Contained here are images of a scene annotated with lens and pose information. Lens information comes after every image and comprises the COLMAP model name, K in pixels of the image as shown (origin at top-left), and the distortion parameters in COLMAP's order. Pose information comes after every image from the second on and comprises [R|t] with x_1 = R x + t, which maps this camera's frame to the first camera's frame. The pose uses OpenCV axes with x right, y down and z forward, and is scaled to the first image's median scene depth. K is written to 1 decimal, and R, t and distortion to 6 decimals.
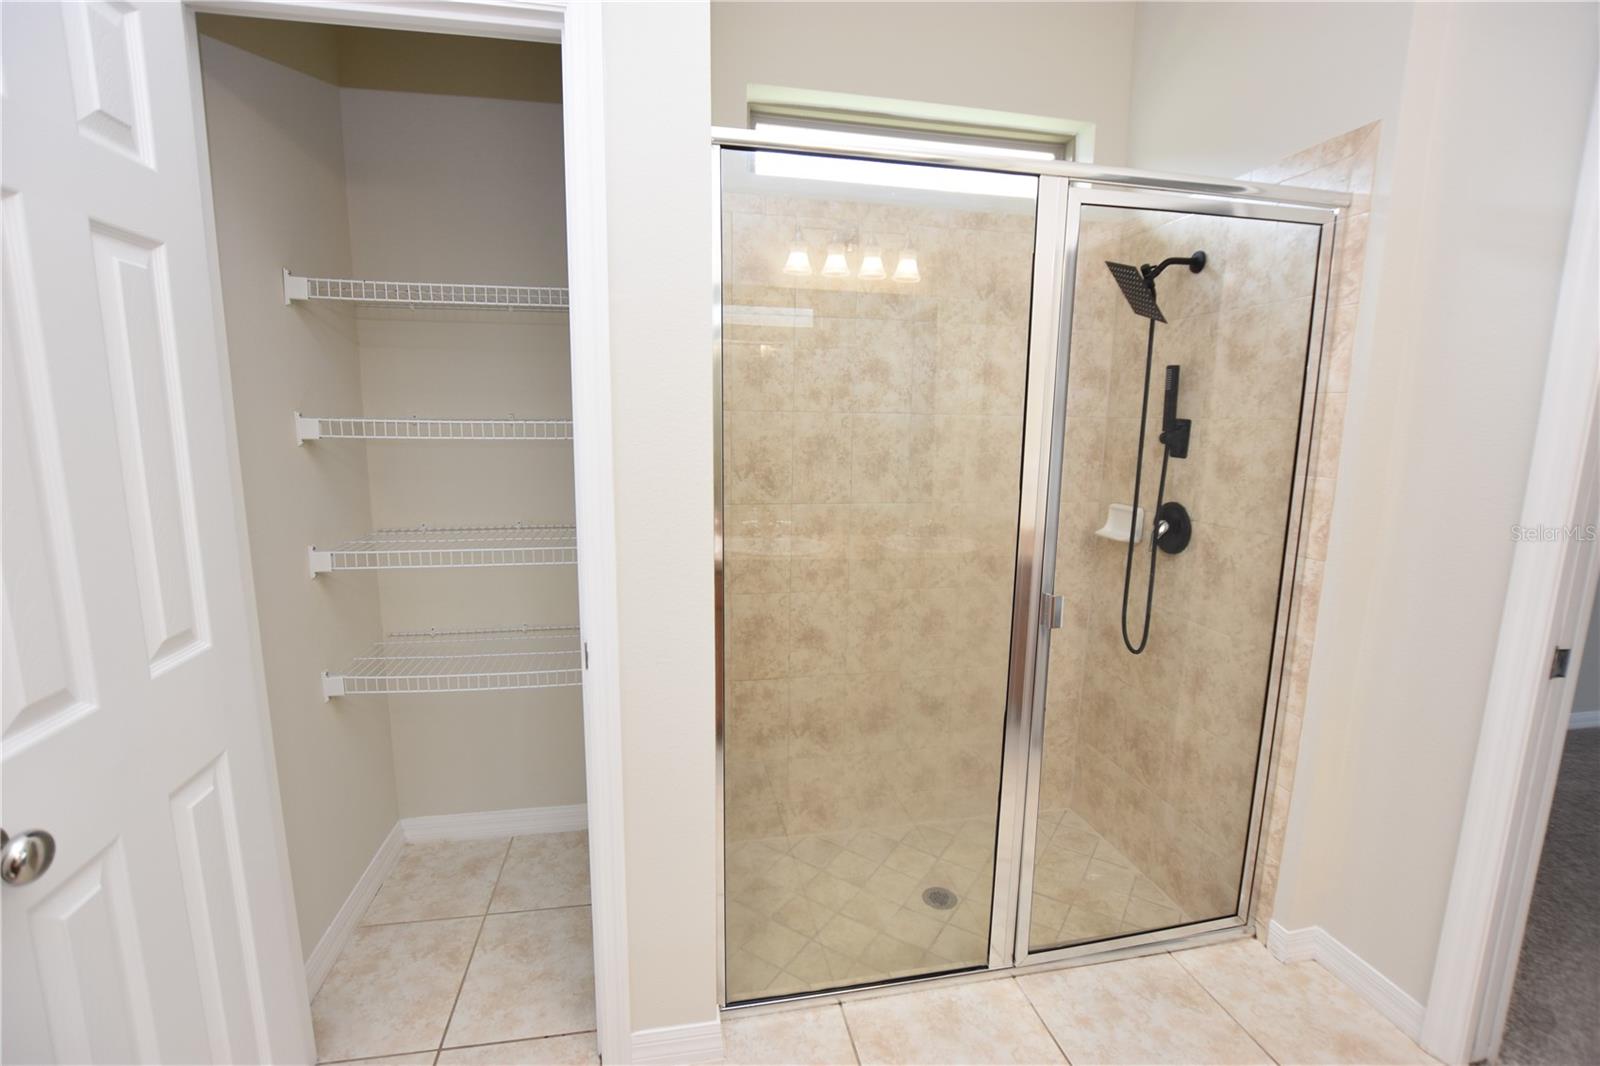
lens RADIAL K [[715.6, 0, 792.8], [0, 715.6, 535.5], [0, 0, 1]] dist [-0.023645, -0.000091]
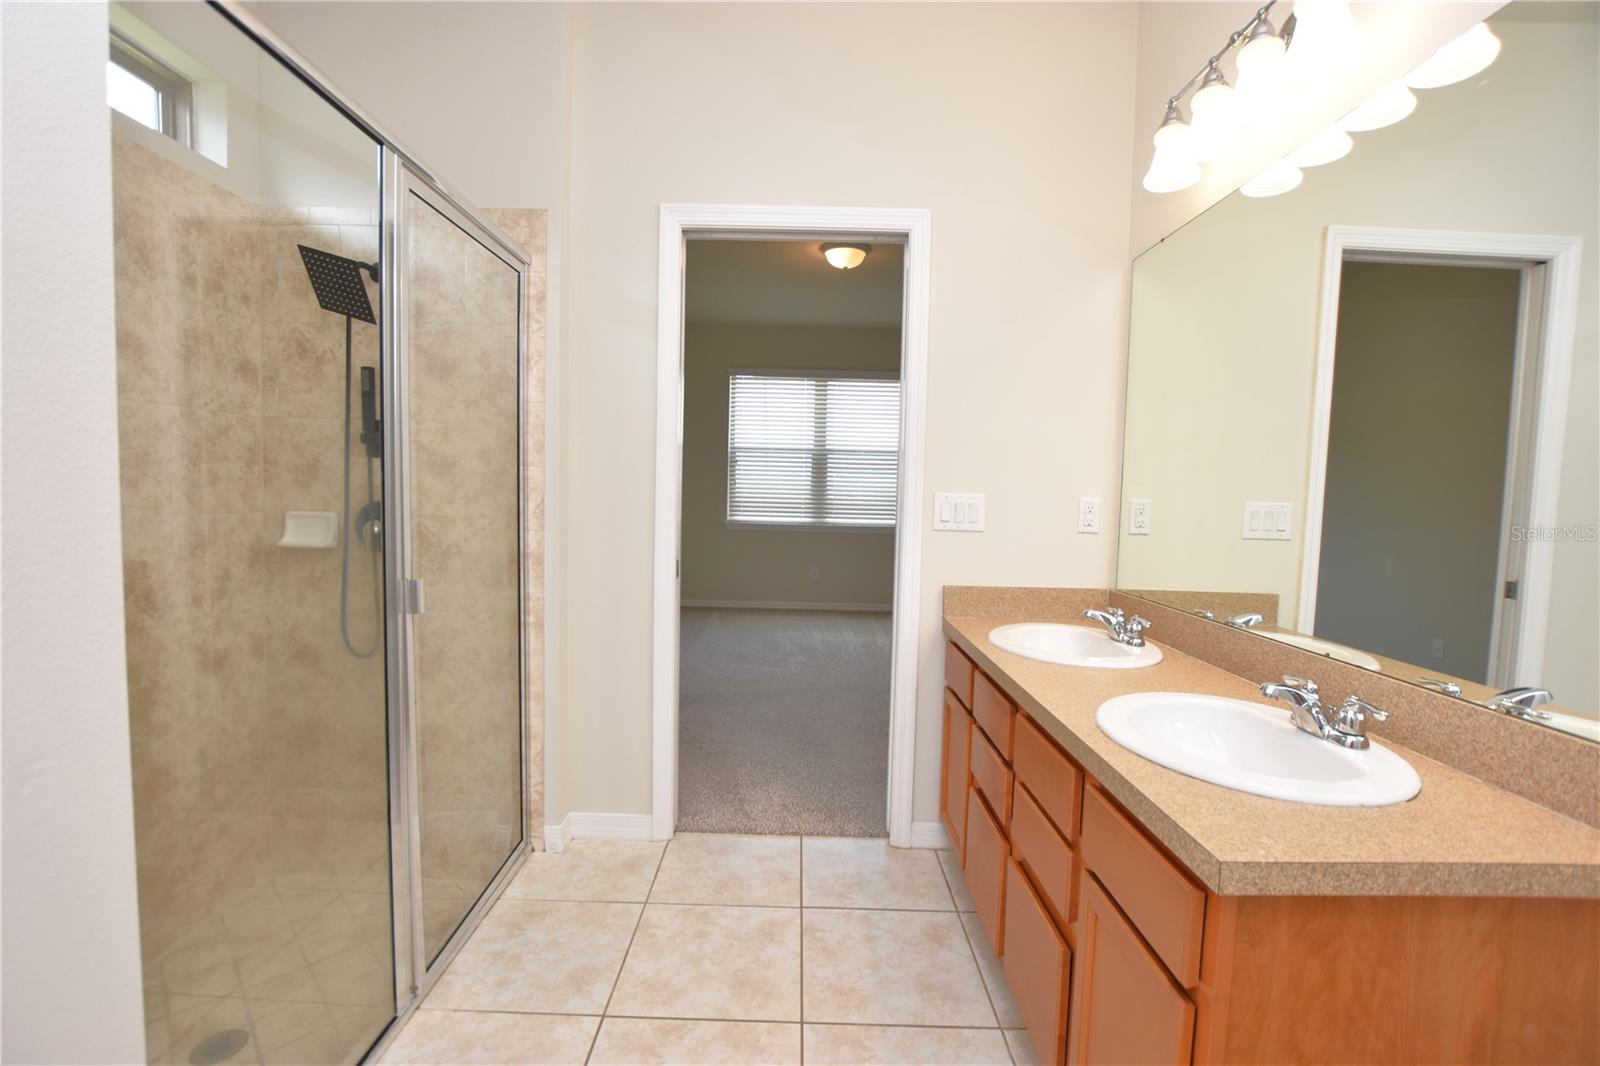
lens RADIAL K [[715.6, 0, 792.8], [0, 715.6, 535.5], [0, 0, 1]] dist [-0.023645, -0.000091]
pose [[0.199825, -0.072580, 0.977140, -0.407052], [0.138694, 0.989307, 0.045121, 0.045483], [-0.969966, 0.126507, 0.207754, 0.251792]]
